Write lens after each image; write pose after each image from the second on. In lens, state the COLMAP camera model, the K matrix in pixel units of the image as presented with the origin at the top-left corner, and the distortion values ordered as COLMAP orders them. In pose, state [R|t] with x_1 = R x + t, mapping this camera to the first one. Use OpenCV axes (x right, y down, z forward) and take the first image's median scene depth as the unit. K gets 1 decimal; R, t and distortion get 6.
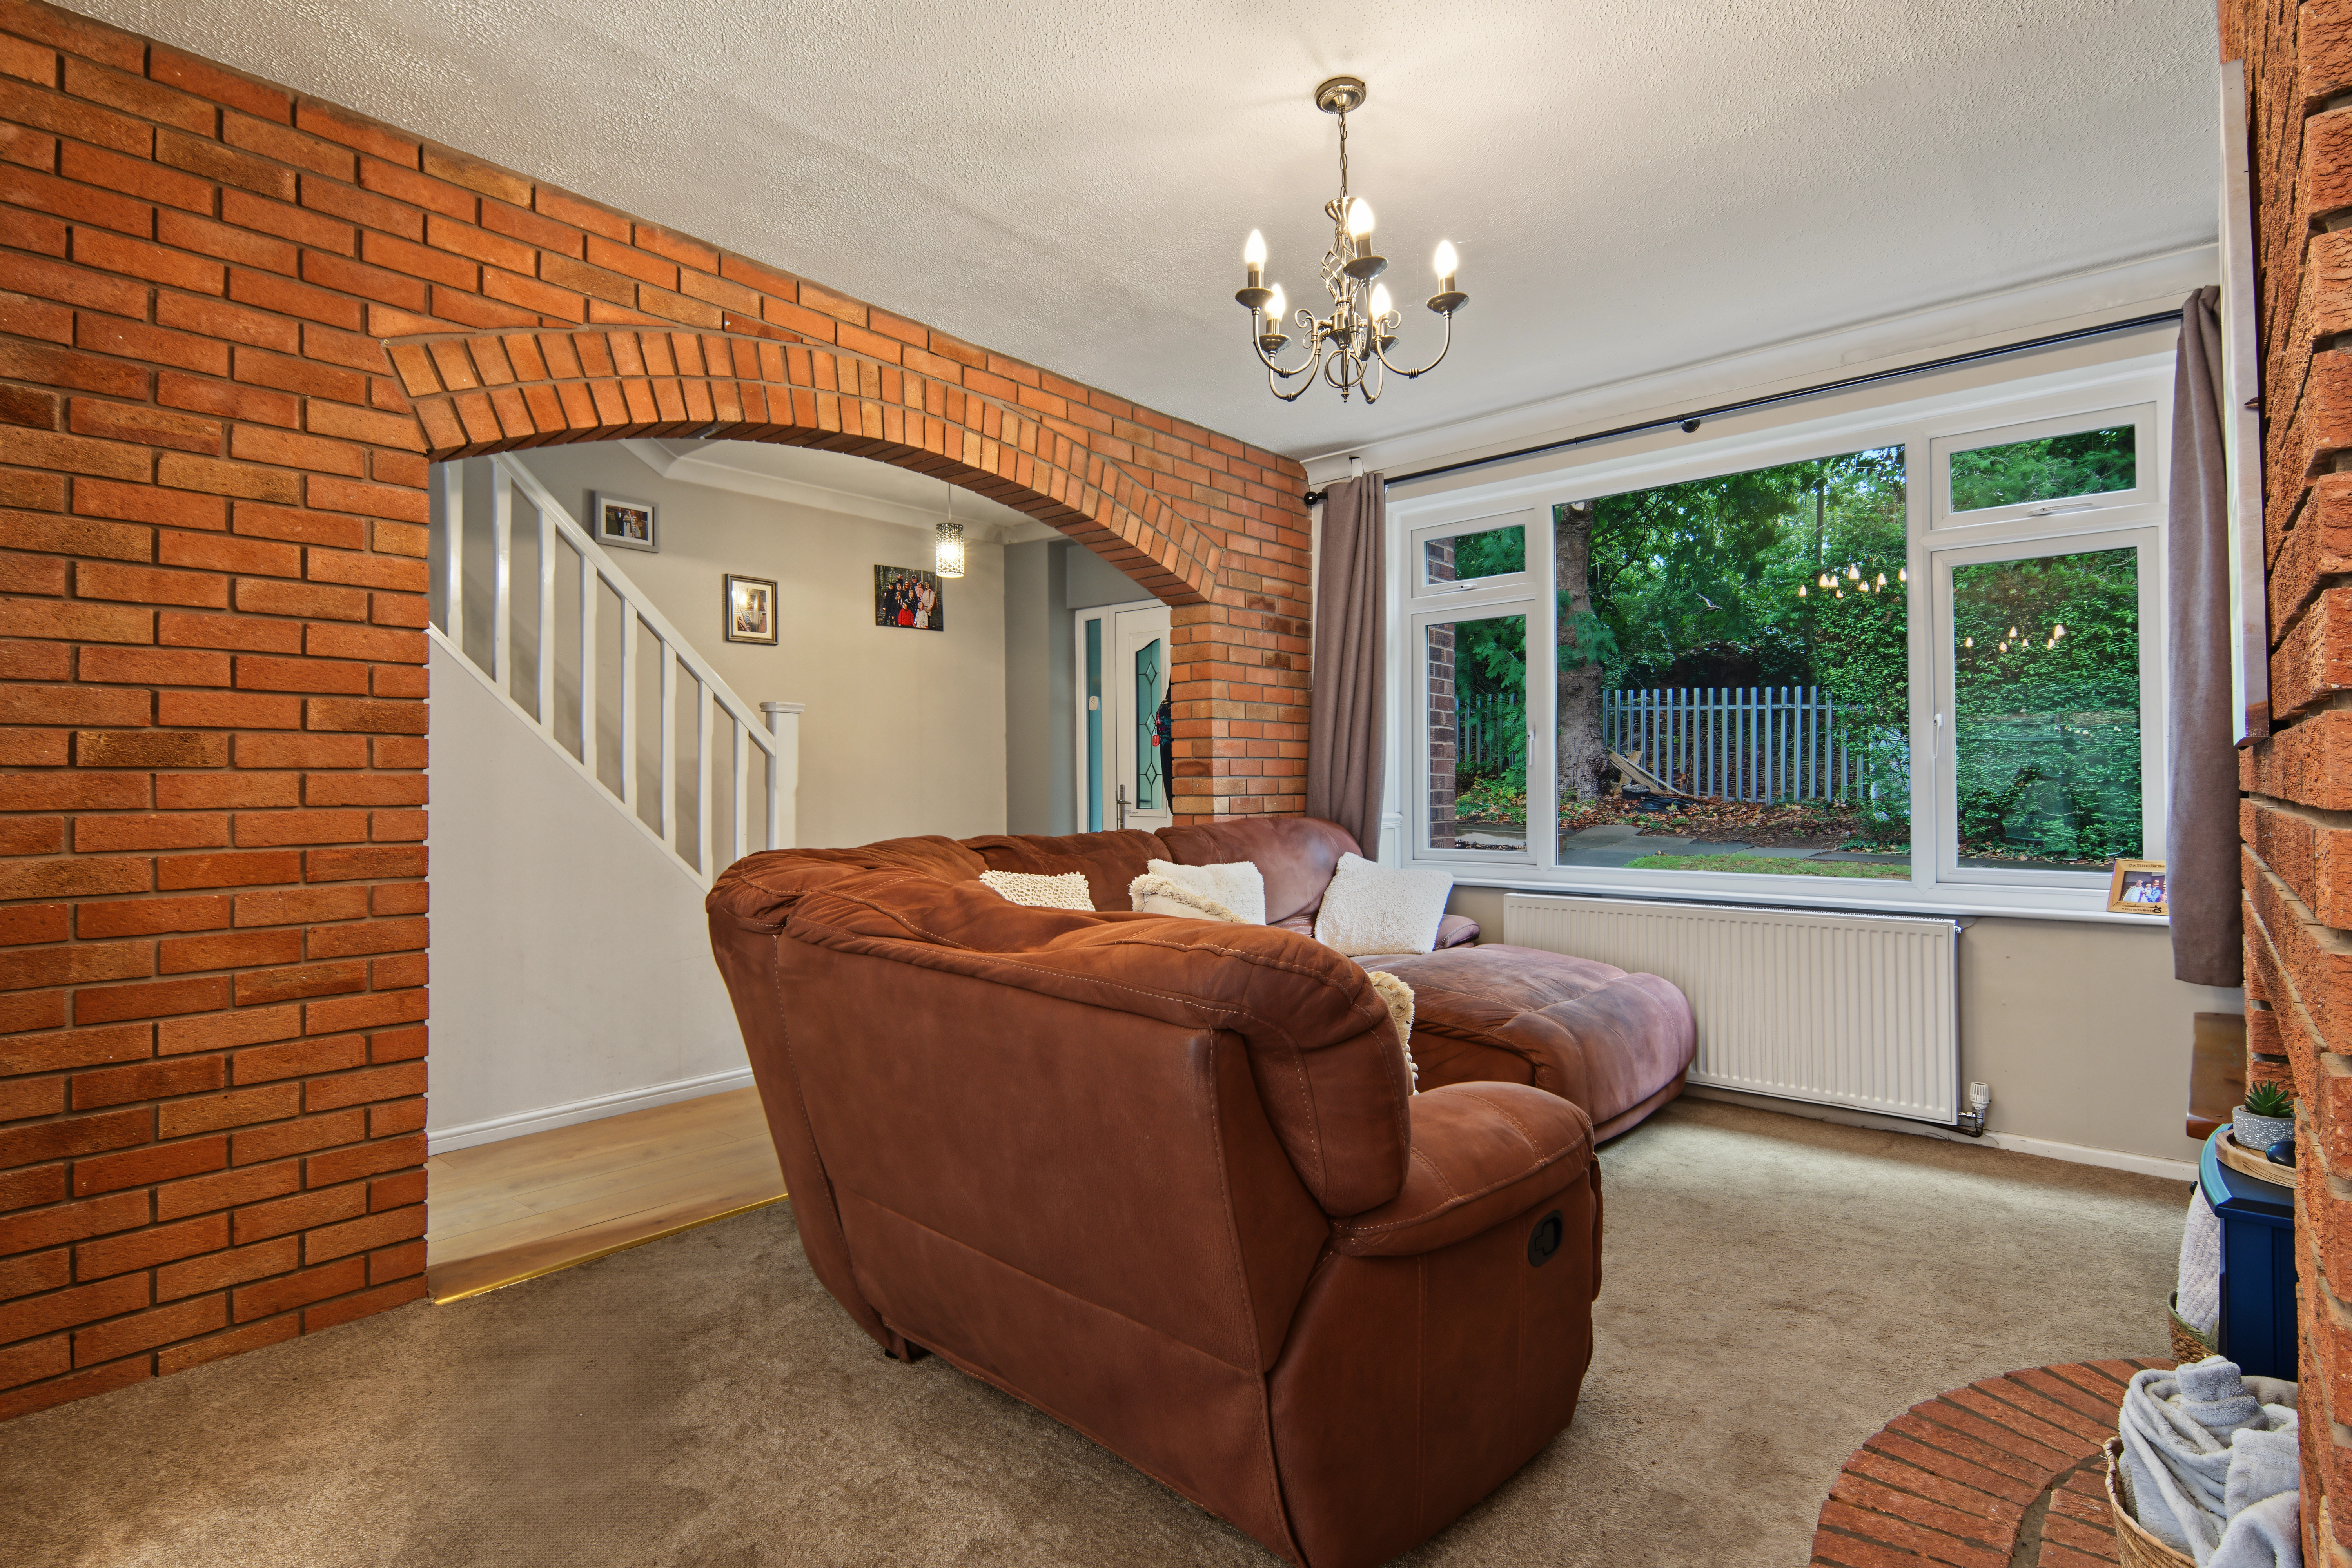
lens RADIAL K [[1134.7, 0, 1136.9], [0, 1134.7, 772.0], [0, 0, 1]] dist [-0.000996, -0.004365]
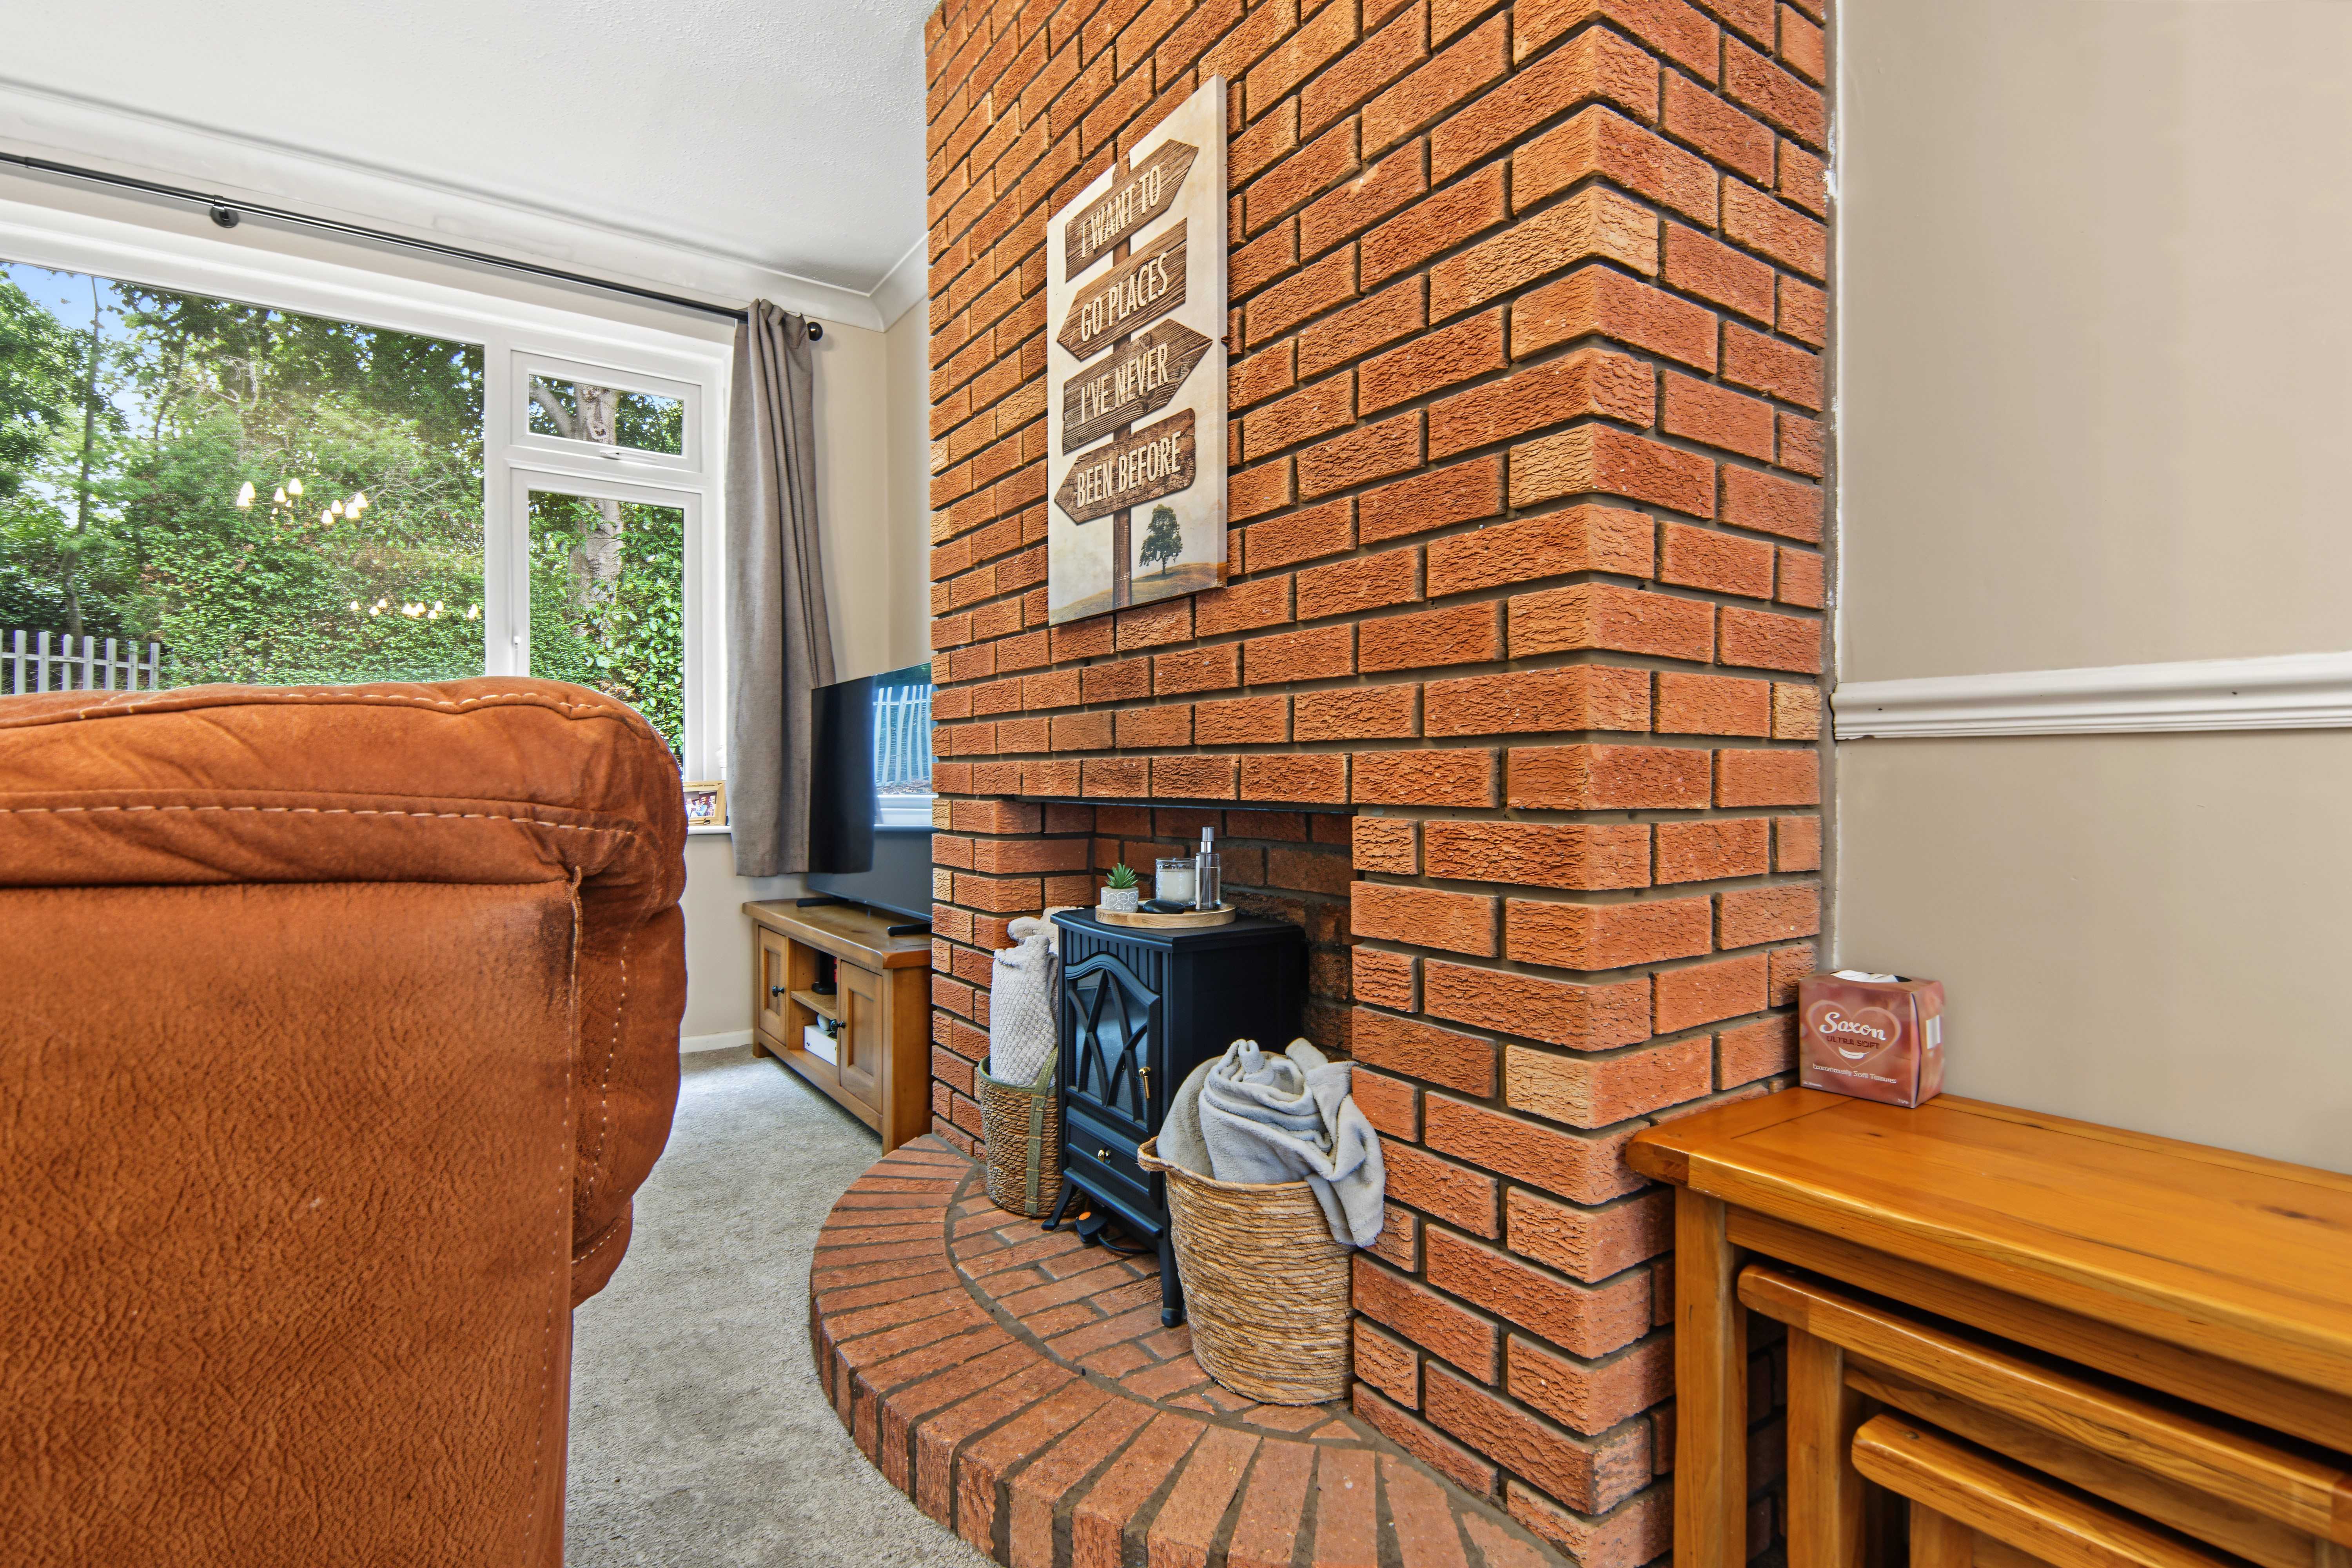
lens RADIAL K [[1134.7, 0, 1186.3], [0, 1134.7, 773.4], [0, 0, 1]] dist [-0.000996, -0.004365]
pose [[0.212833, 0.011287, 0.977023, -0.095623], [-0.012586, 0.999882, -0.008809, 0.056226], [-0.977008, -0.010422, 0.212950, 0.200727]]
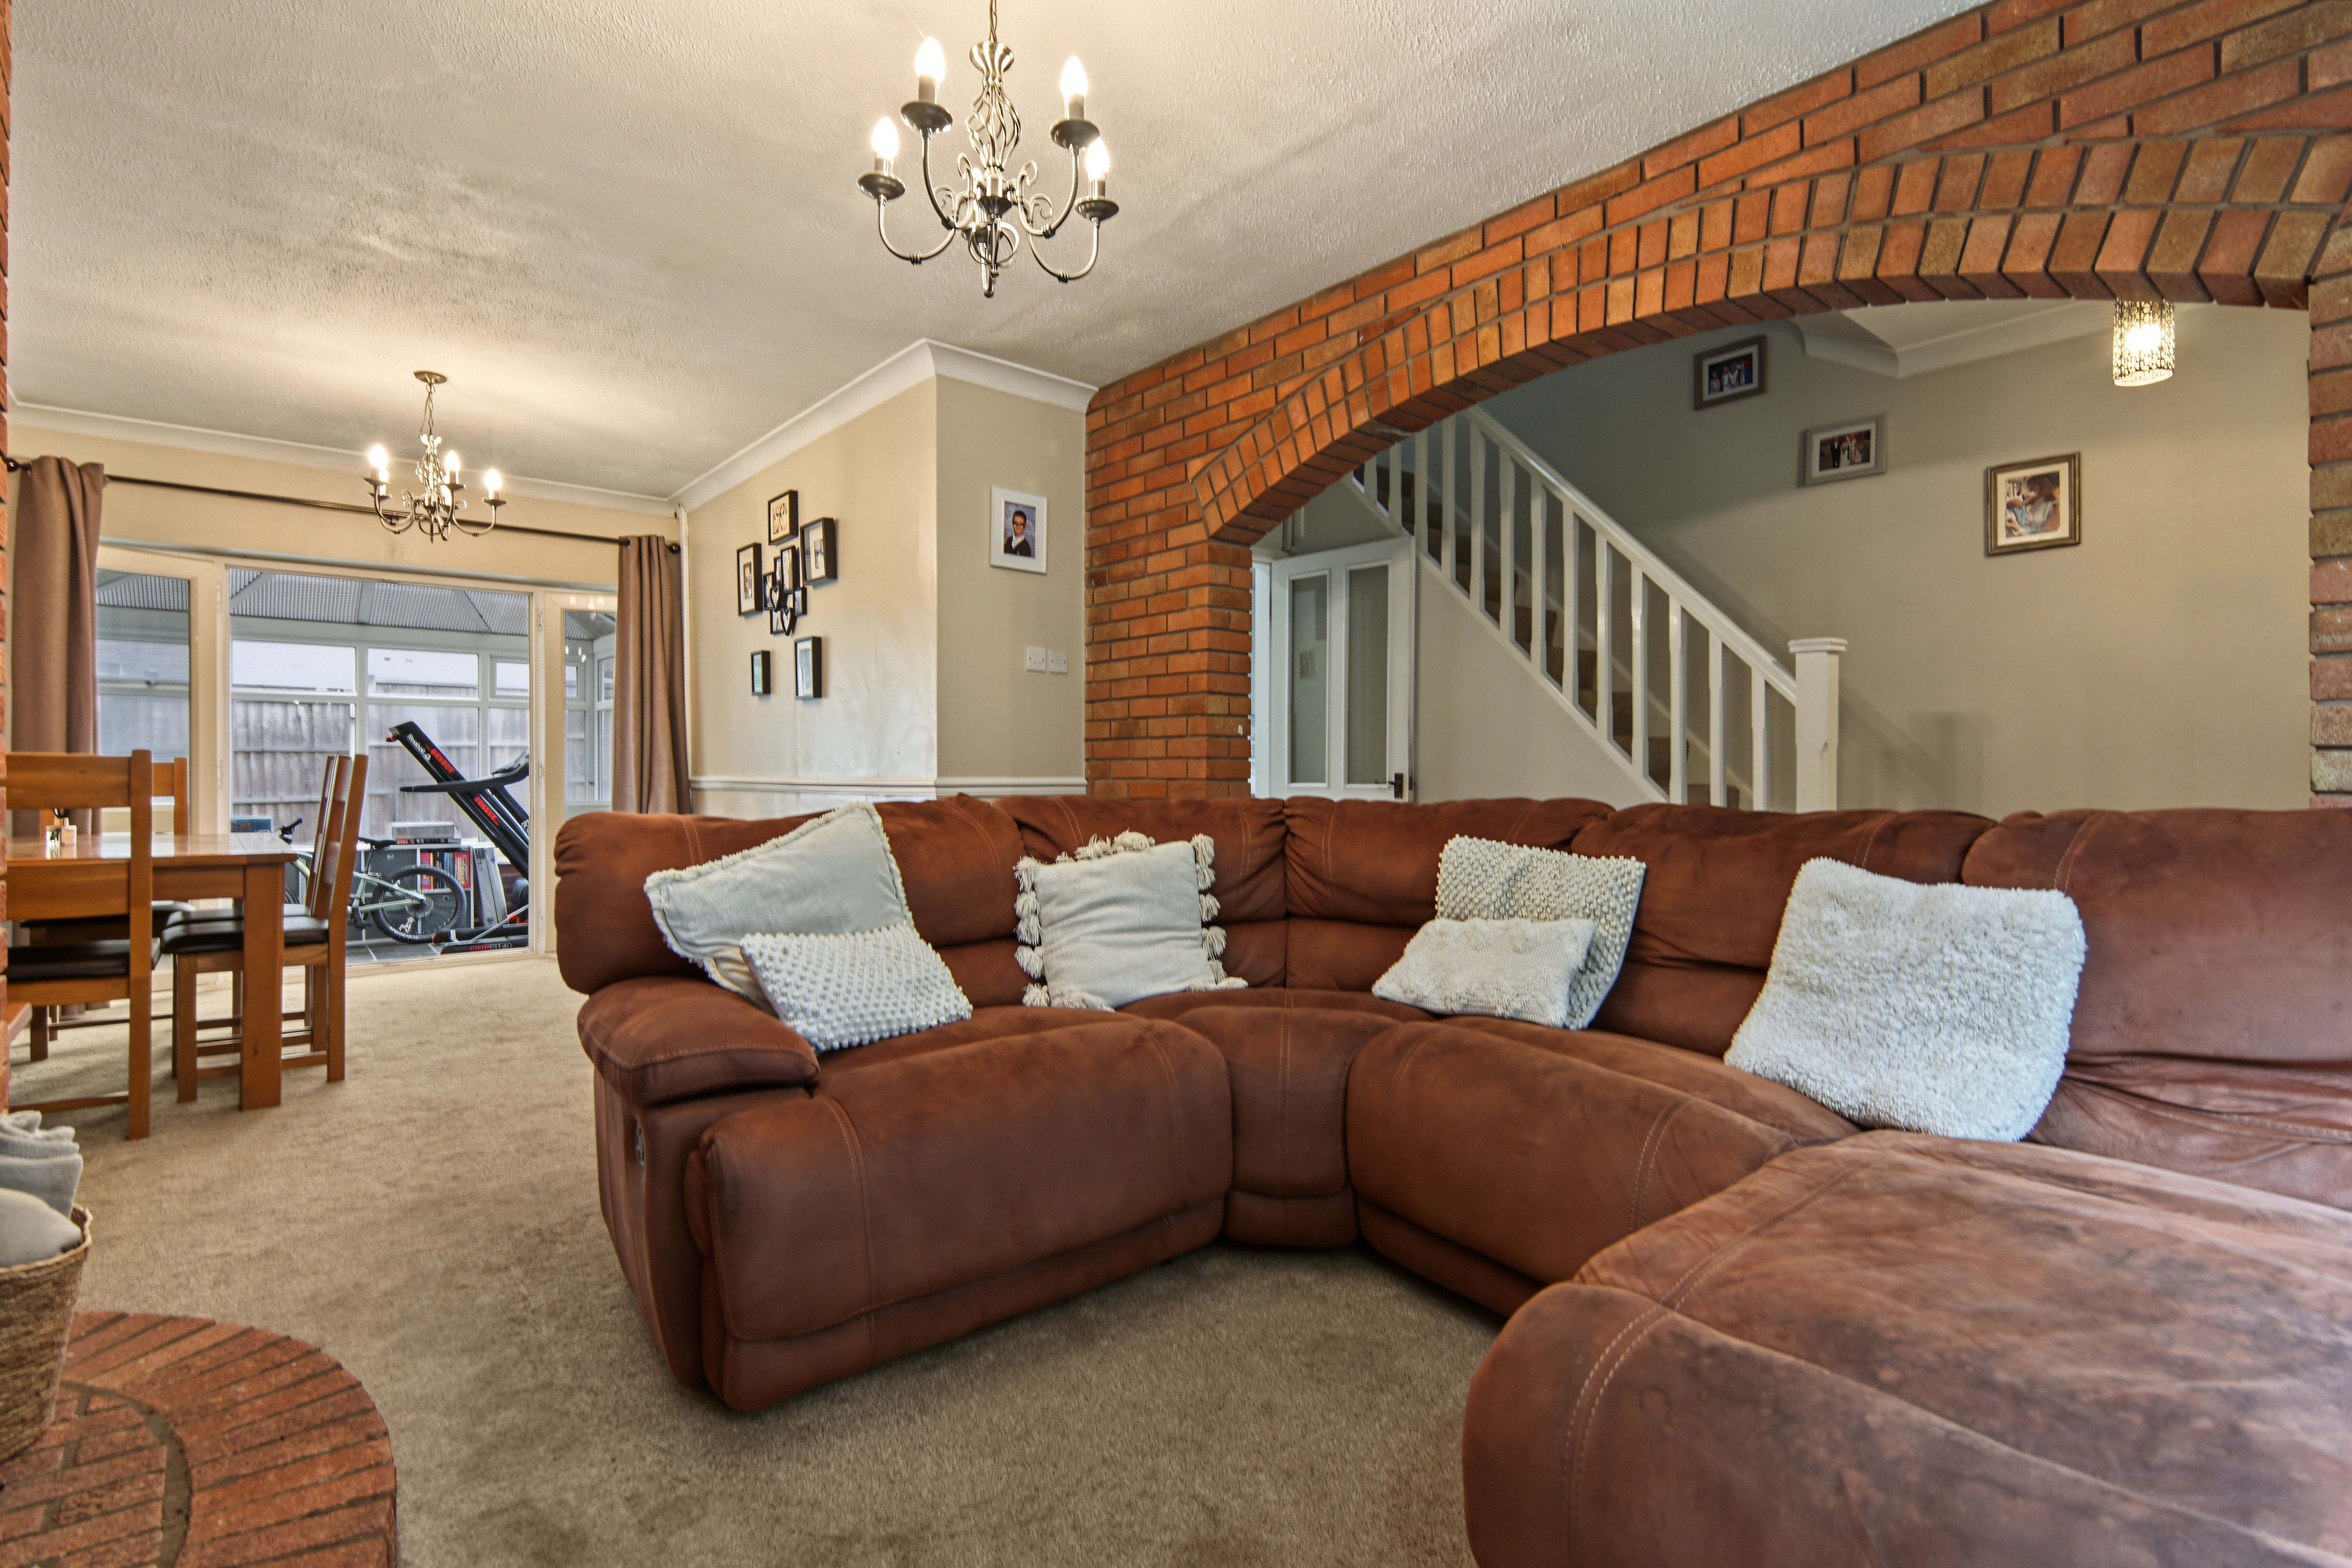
lens RADIAL K [[1134.7, 0, 1178.8], [0, 1134.7, 767.6], [0, 0, 1]] dist [-0.000996, -0.004365]
pose [[-0.127009, -0.007169, -0.991876, 0.560199], [0.015642, 0.999835, -0.009230, 0.030866], [0.991778, -0.016688, -0.126876, 0.677580]]
